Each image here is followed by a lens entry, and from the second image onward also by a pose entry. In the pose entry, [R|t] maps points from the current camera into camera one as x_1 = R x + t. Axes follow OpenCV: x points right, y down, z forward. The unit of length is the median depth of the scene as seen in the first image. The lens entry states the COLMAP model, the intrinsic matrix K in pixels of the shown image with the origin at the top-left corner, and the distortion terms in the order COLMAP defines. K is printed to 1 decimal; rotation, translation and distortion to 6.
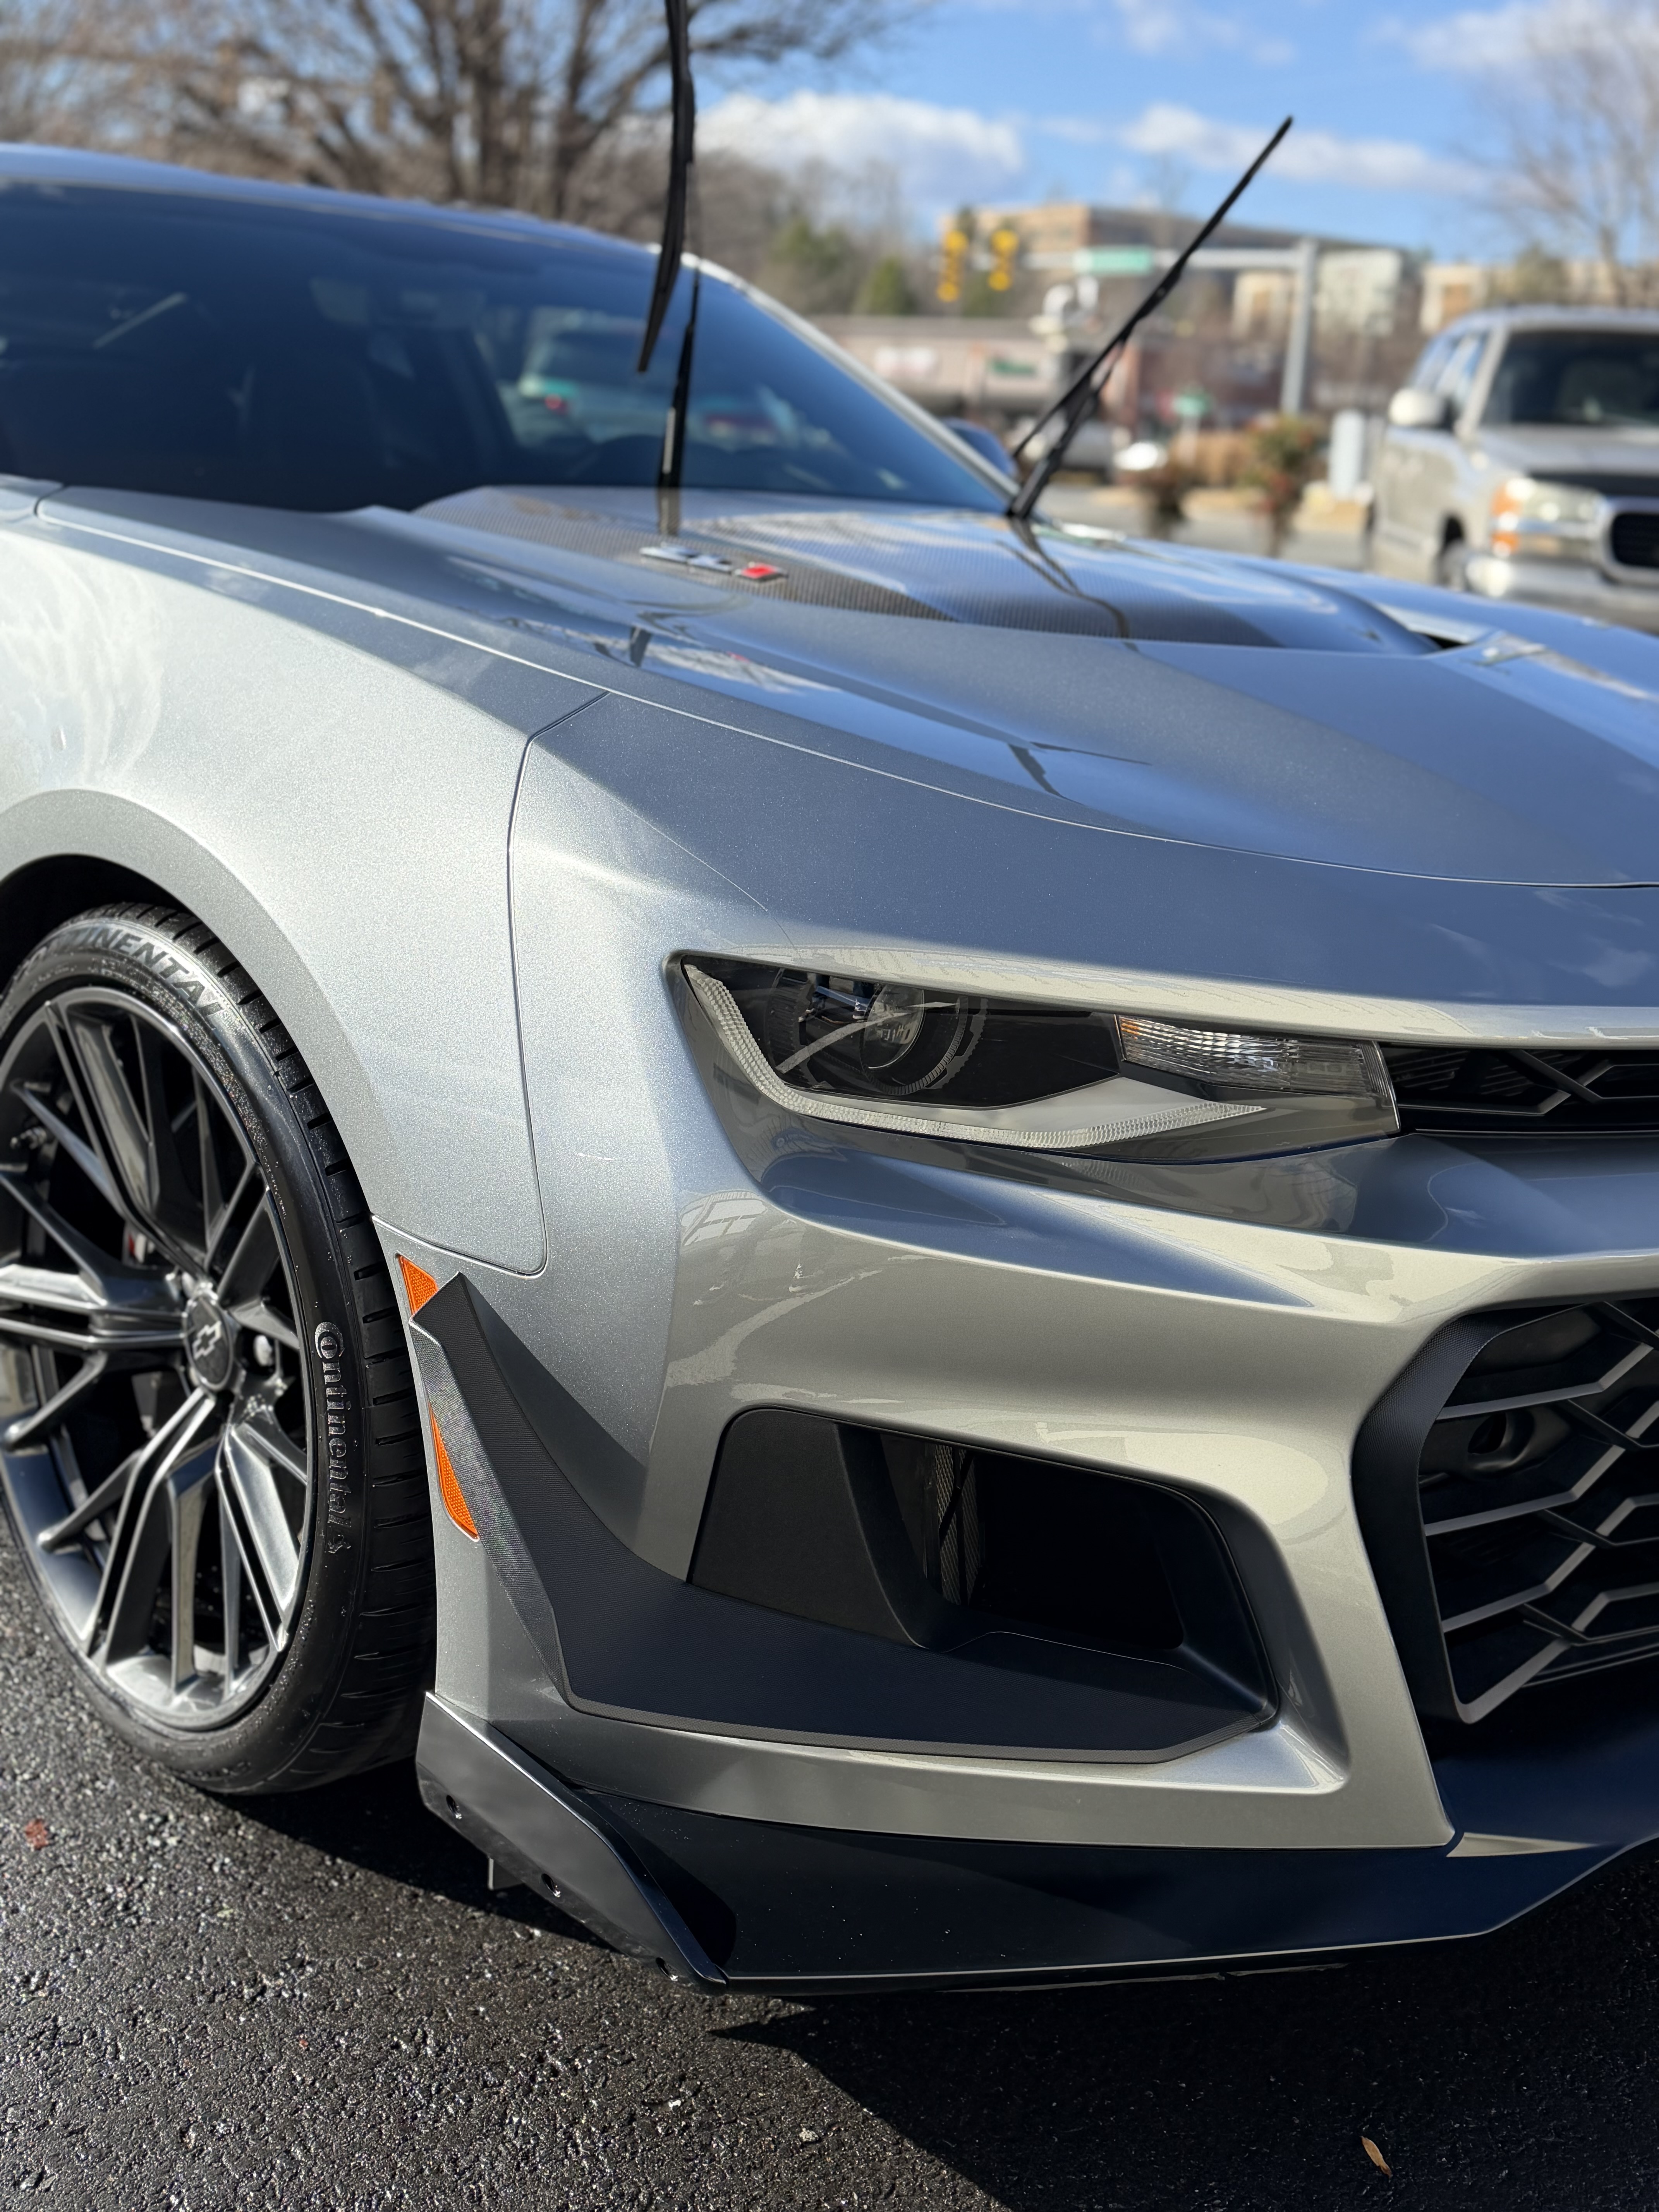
lens RADIAL K [[2257.3, 0, 843.9], [0, 2257.3, 1092.8], [0, 0, 1]] dist [0.172819, -0.331278]
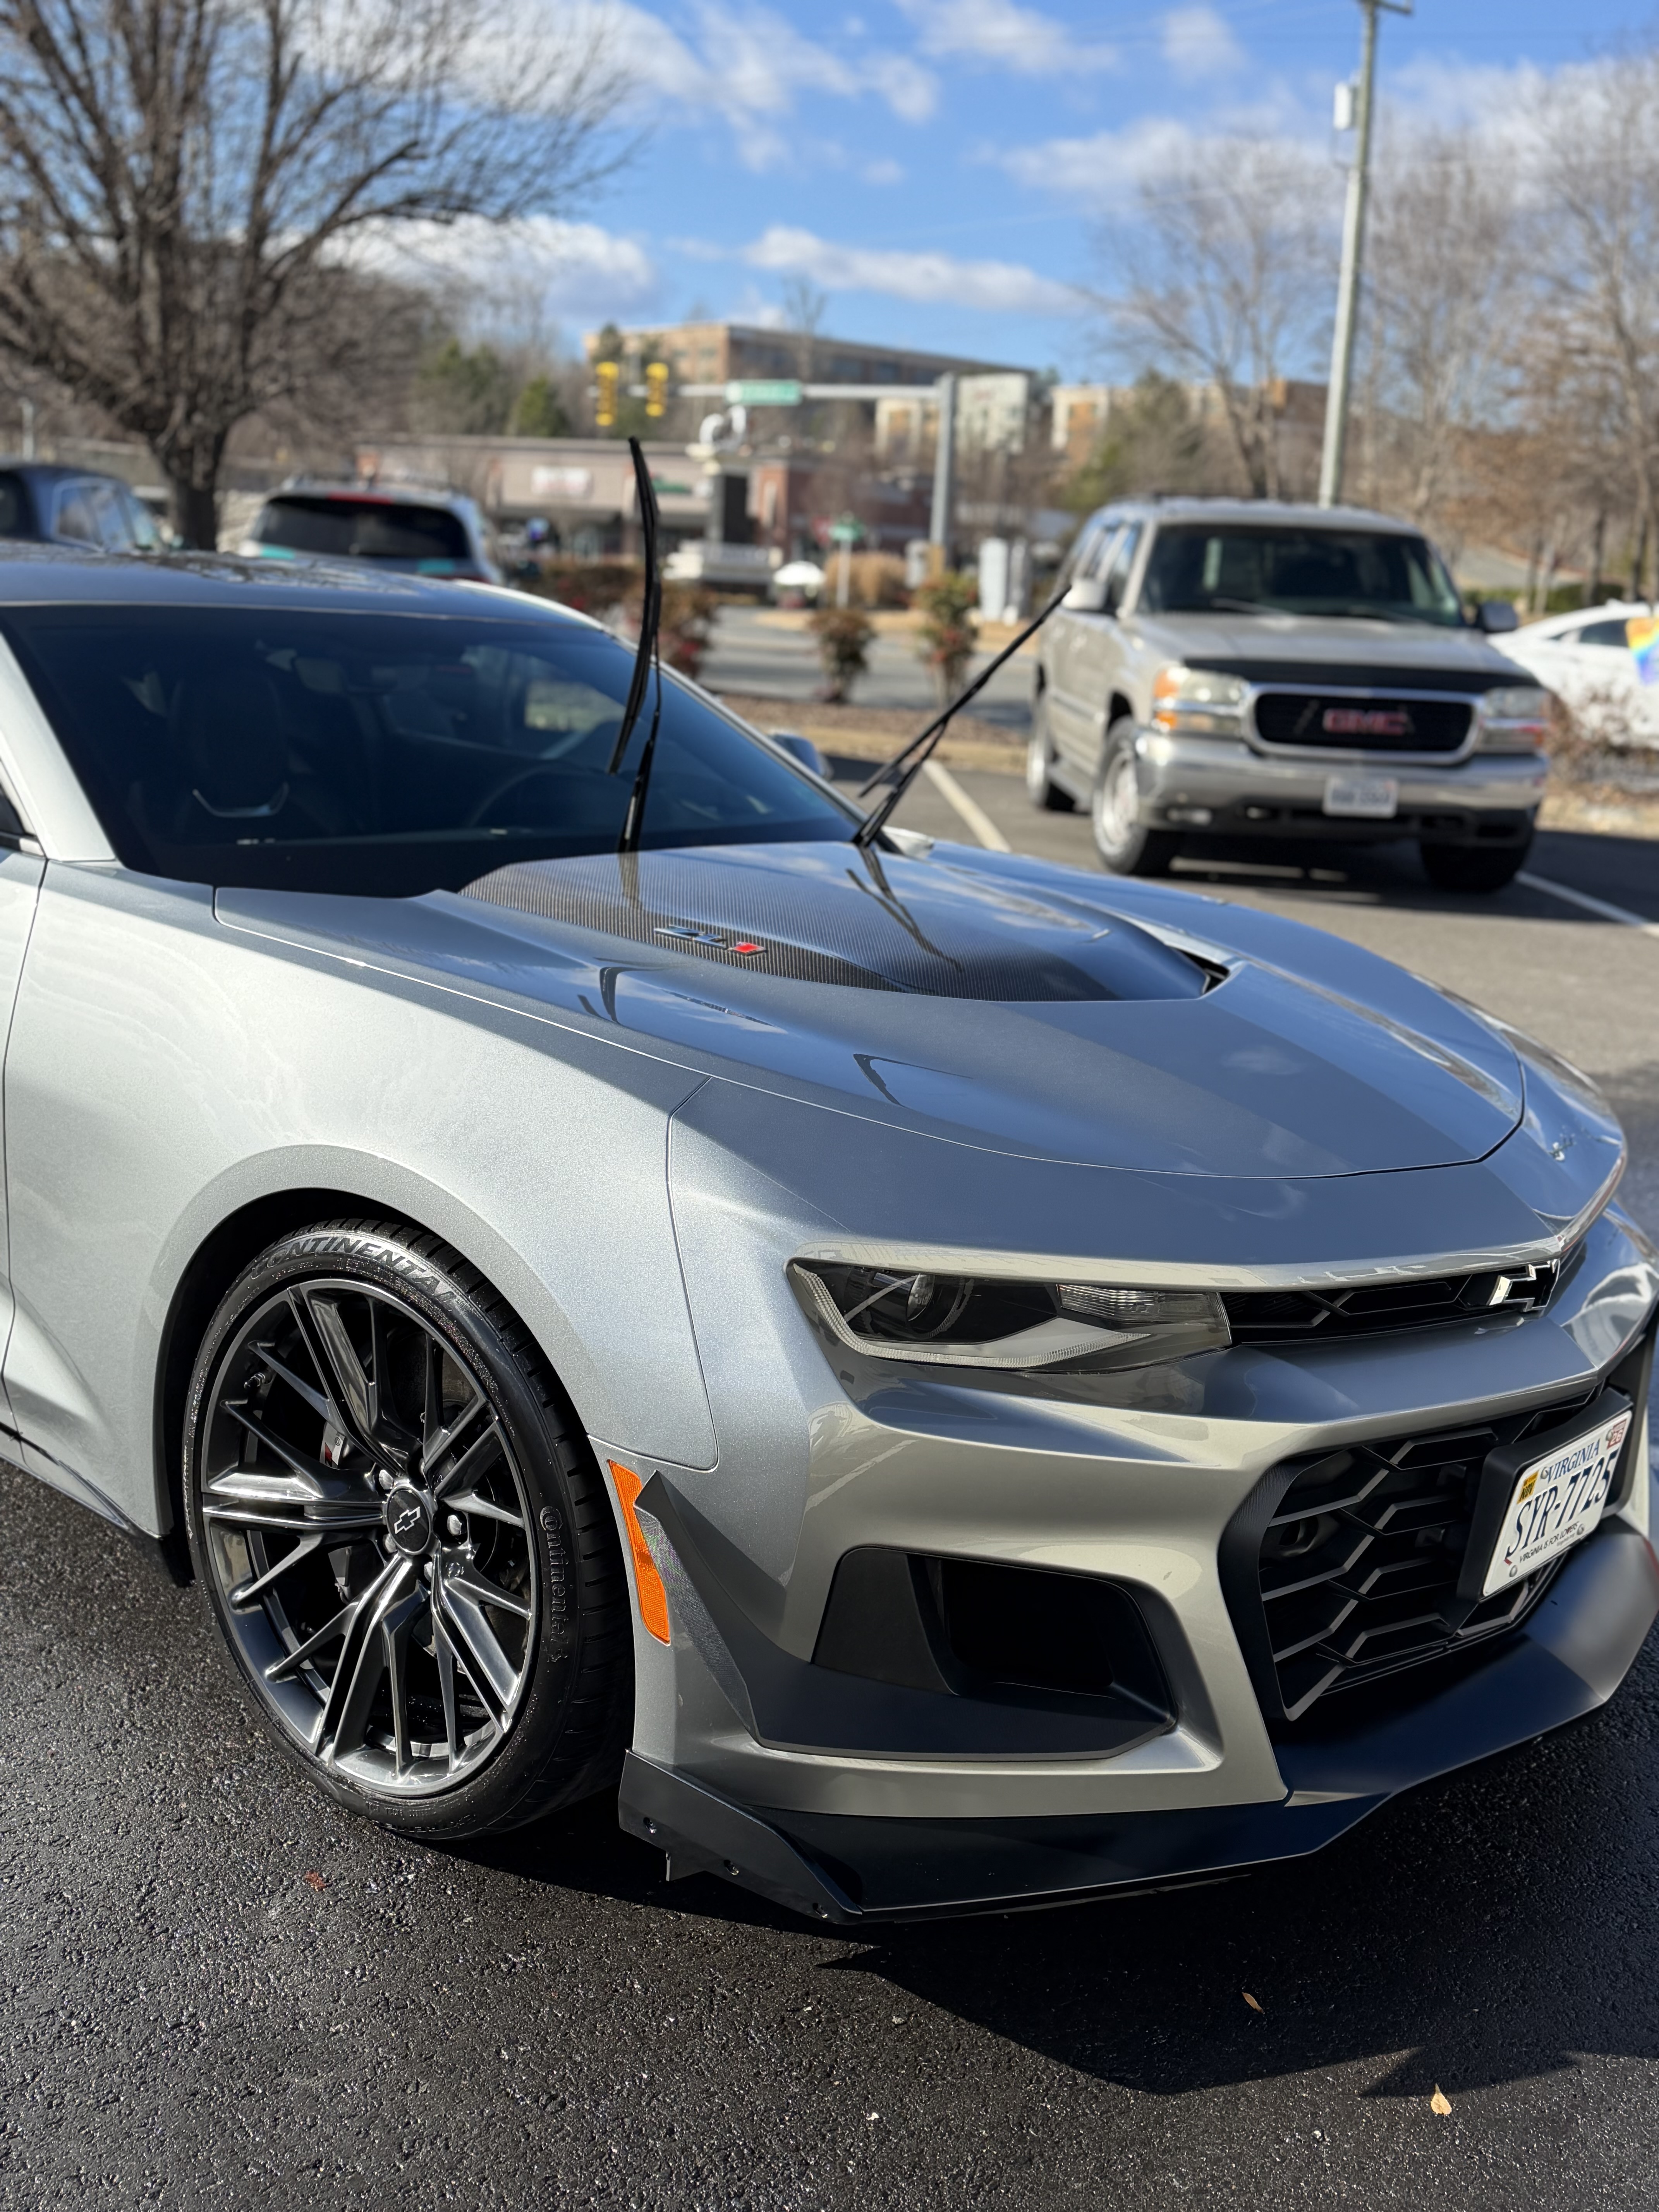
lens RADIAL K [[2221.0, 0, 829.5], [0, 2221.0, 1106.0], [0, 0, 1]] dist [0.219136, -0.440937]
pose [[0.990464, -0.037324, 0.132619, -0.219071], [0.042585, 0.998405, -0.037057, -0.096064], [-0.131024, 0.042351, 0.990474, -0.483697]]
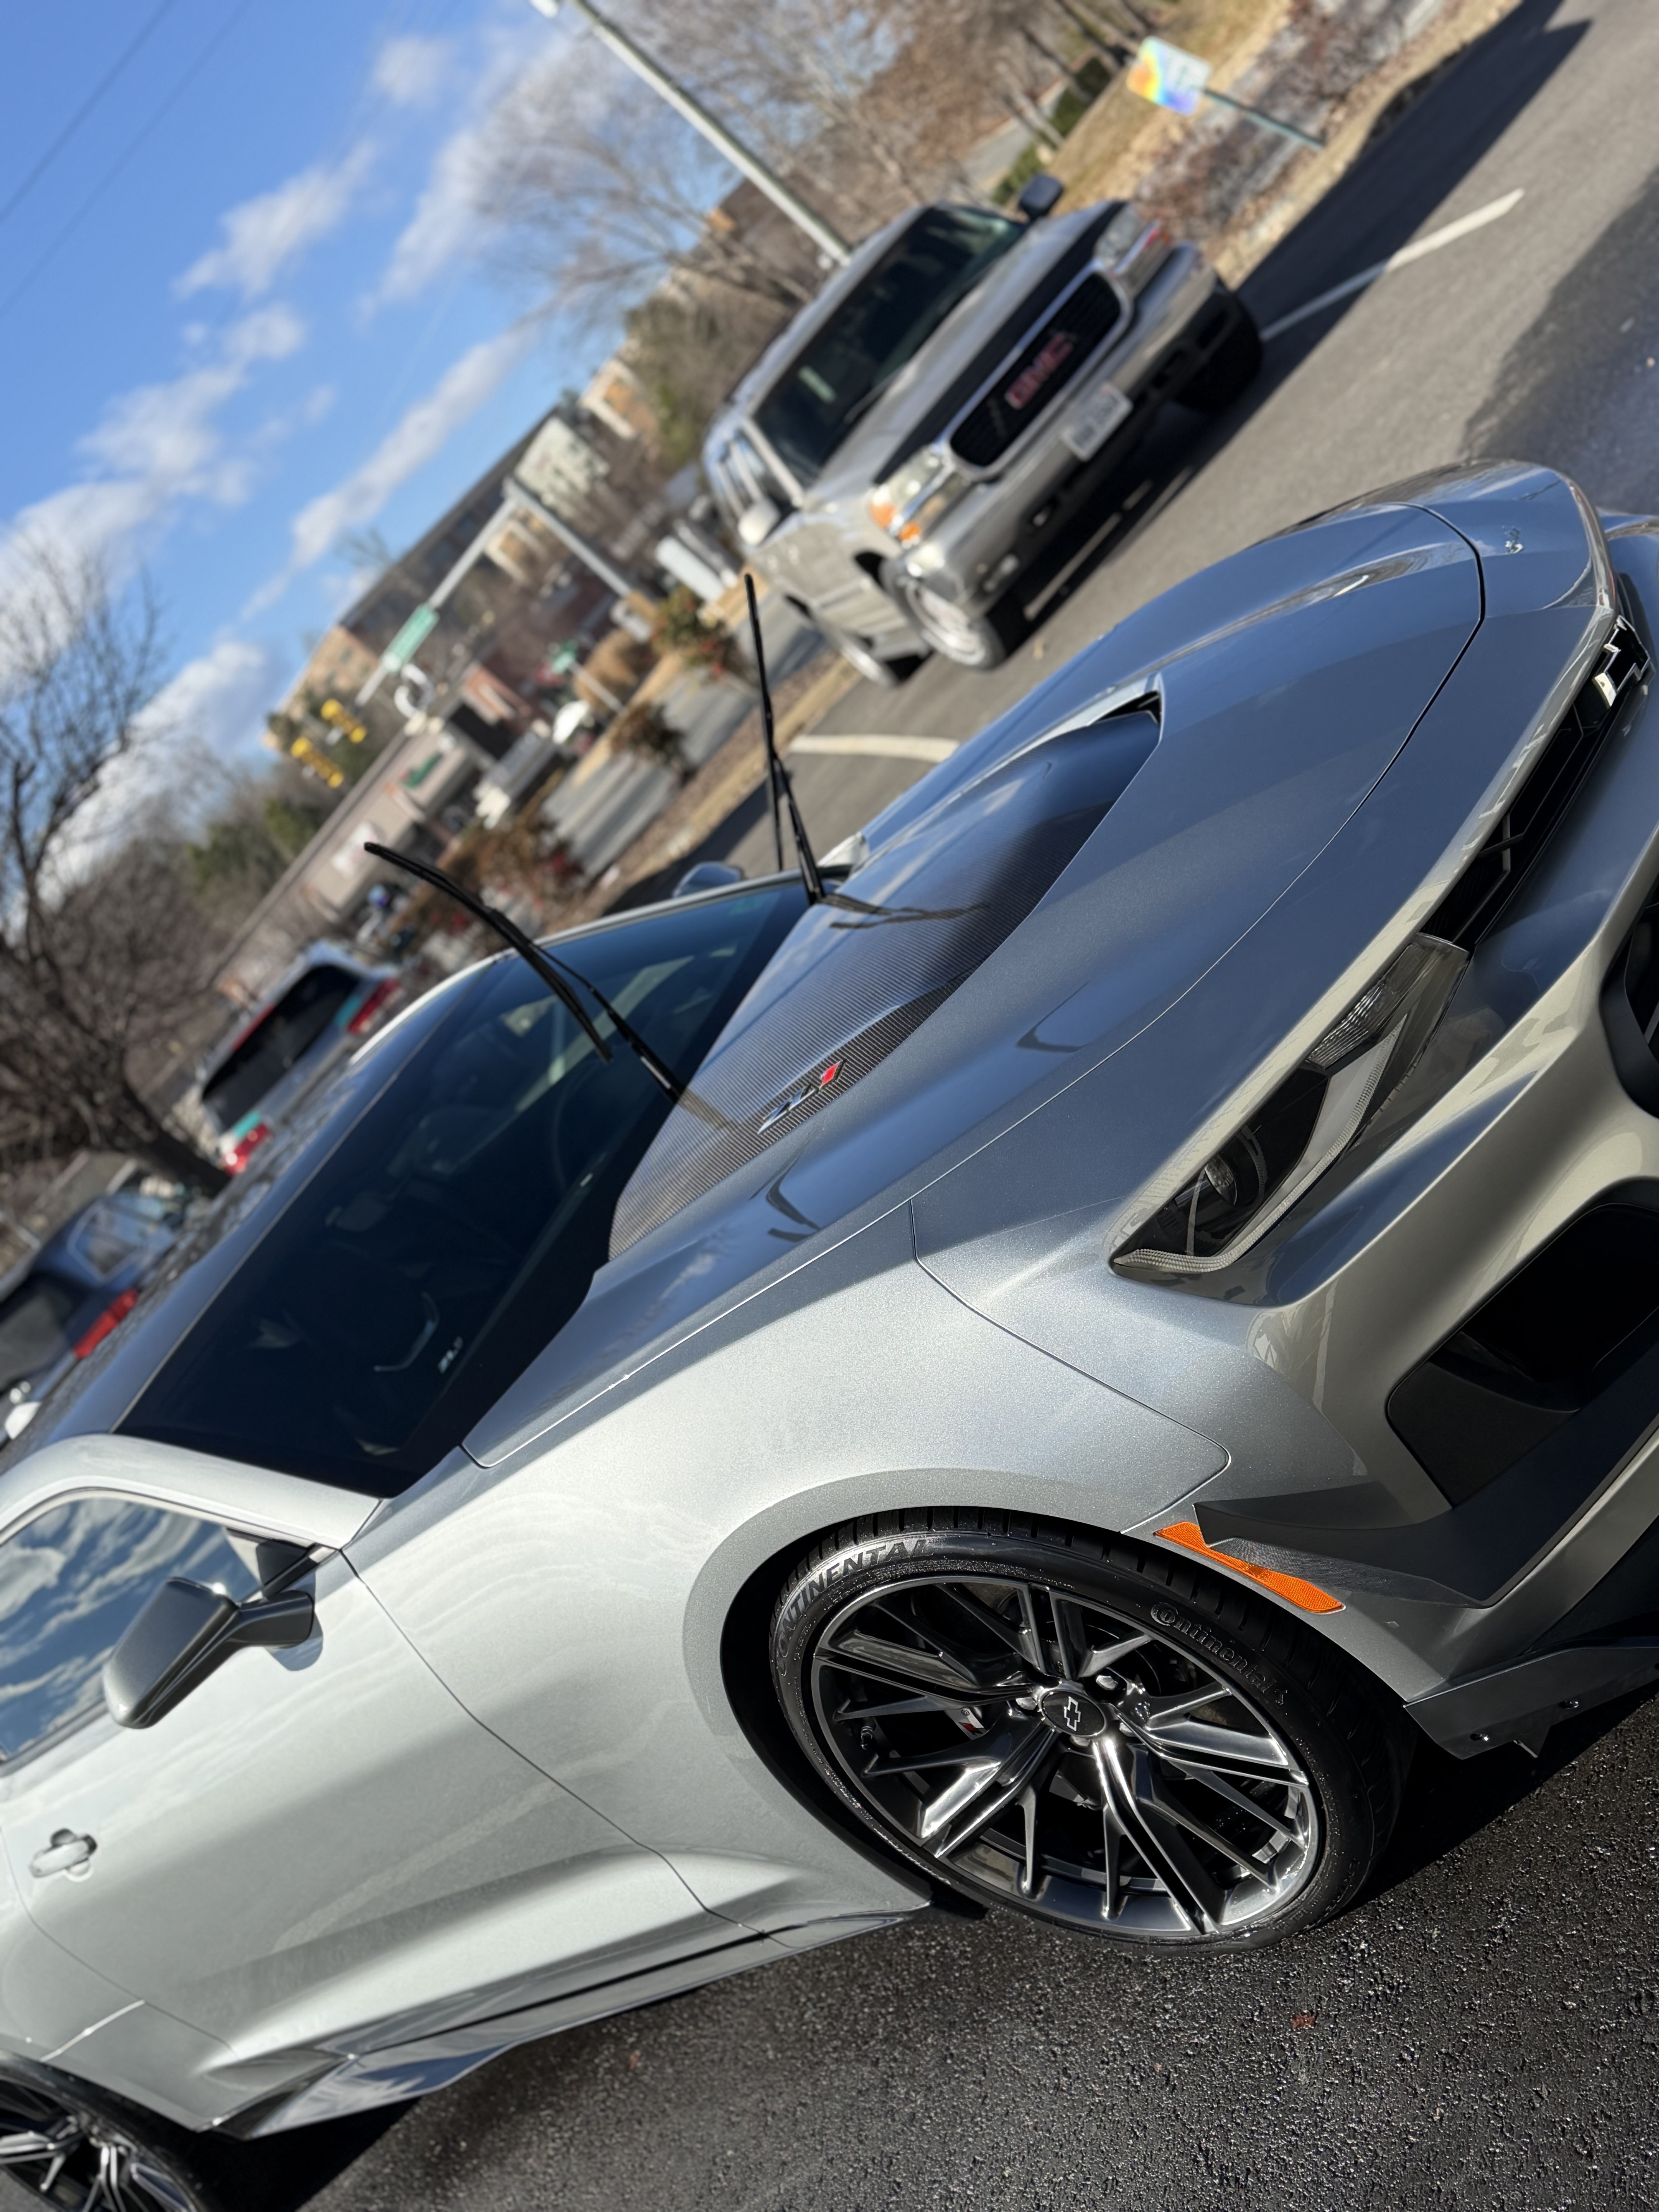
lens RADIAL K [[2221.0, 0, 829.5], [0, 2221.0, 1106.0], [0, 0, 1]] dist [0.219136, -0.440937]
pose [[0.594386, -0.802023, 0.058859, -0.168388], [0.803716, 0.589965, -0.077343, -0.139587], [0.027306, 0.093277, 0.995266, -0.466975]]
